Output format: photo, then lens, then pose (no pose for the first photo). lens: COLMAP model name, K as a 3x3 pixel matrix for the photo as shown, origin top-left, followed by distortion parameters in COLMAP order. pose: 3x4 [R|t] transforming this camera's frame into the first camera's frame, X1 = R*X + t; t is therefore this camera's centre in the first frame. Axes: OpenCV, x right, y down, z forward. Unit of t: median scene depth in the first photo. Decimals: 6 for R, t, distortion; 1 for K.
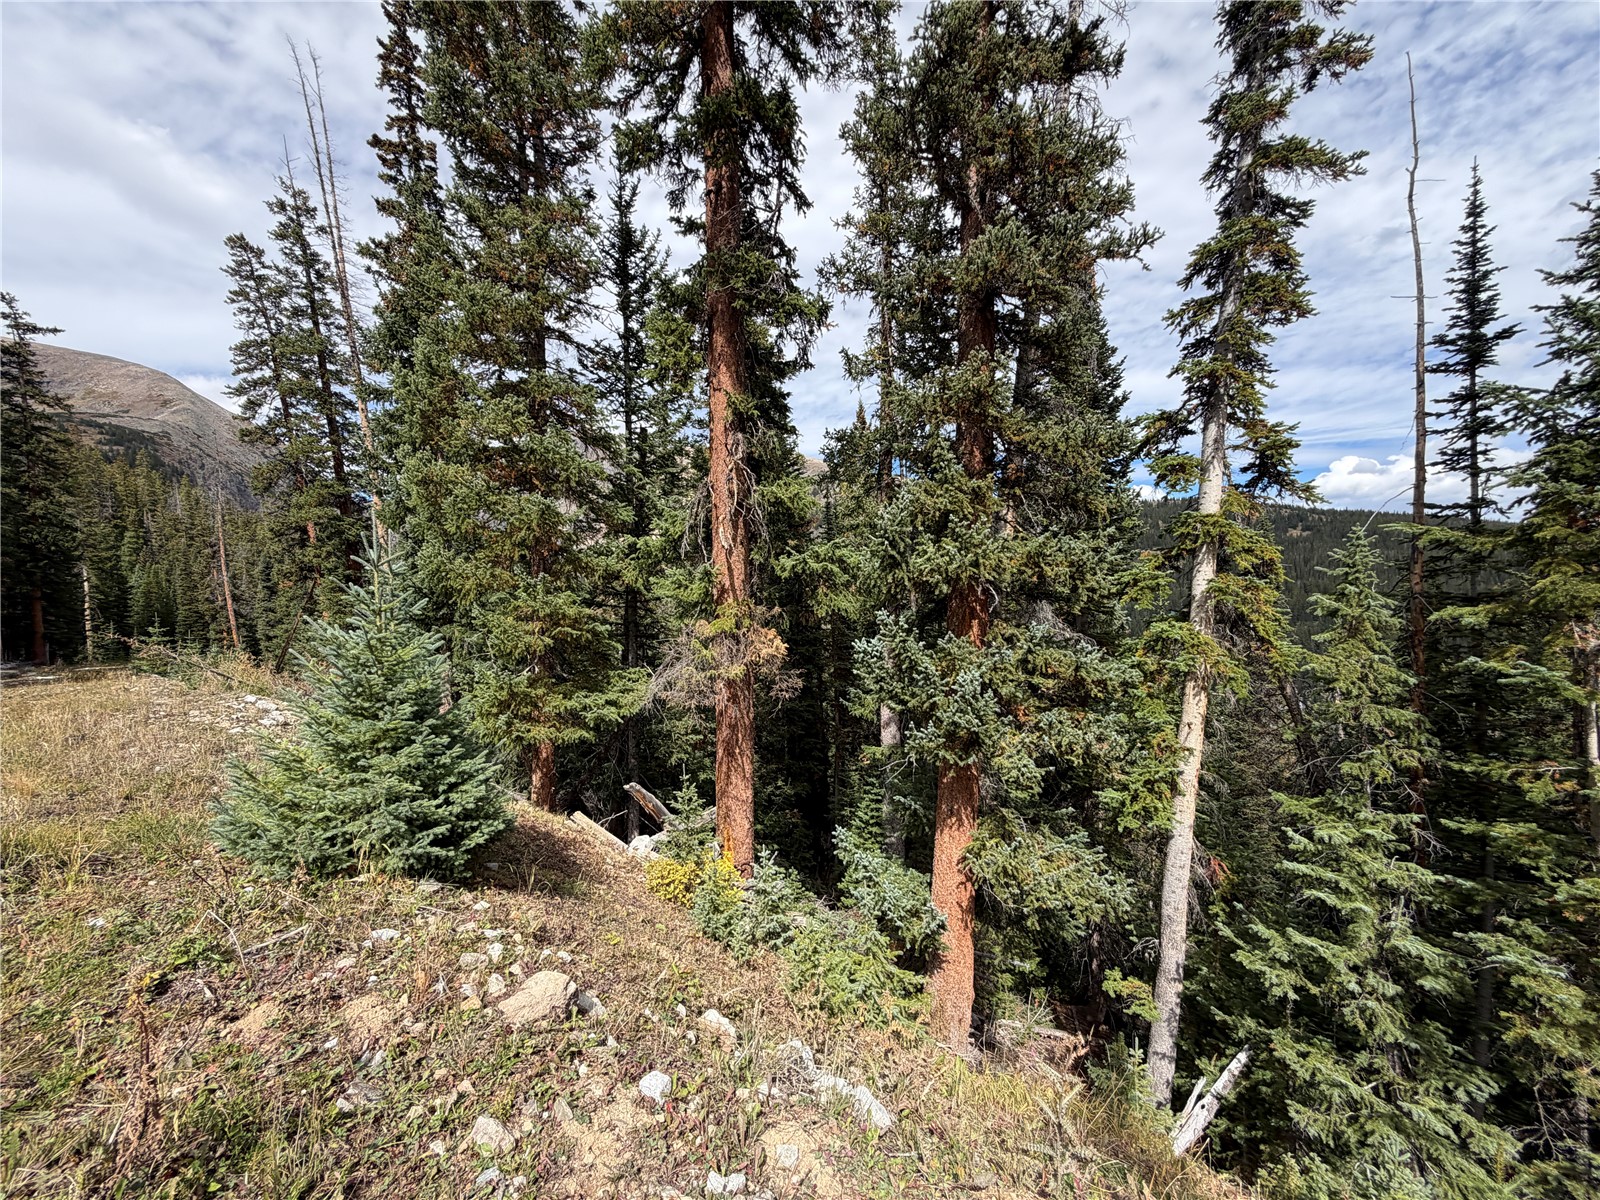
lens RADIAL K [[636.5, 0, 793.9], [0, 636.5, 598.1], [0, 0, 1]] dist [0.000941, -0.000211]
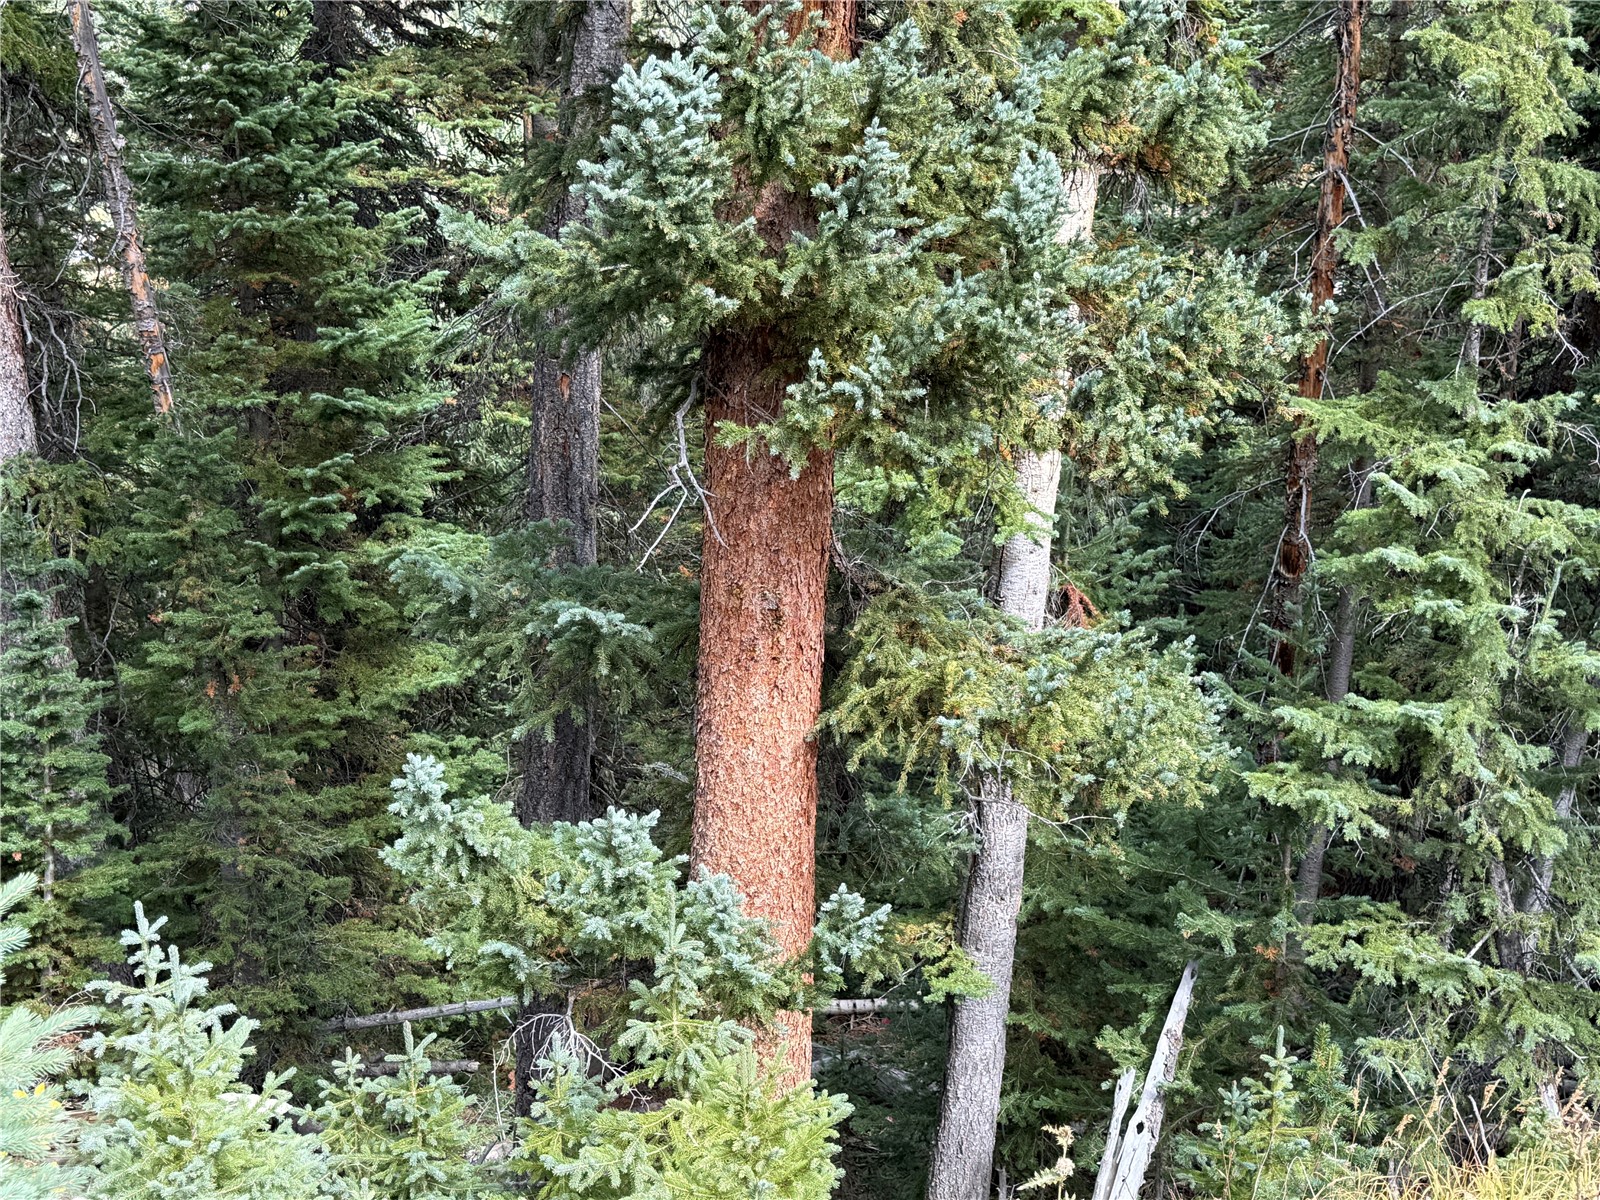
lens RADIAL K [[2045.6, 0, 793.1], [0, 2045.6, 617.5], [0, 0, 1]] dist [0.100232, 0.000000]
pose [[0.731443, -0.223108, 0.644371, -0.318736], [0.000730, 0.945216, 0.326445, 0.002424], [-0.681903, -0.238305, 0.691534, 0.227288]]
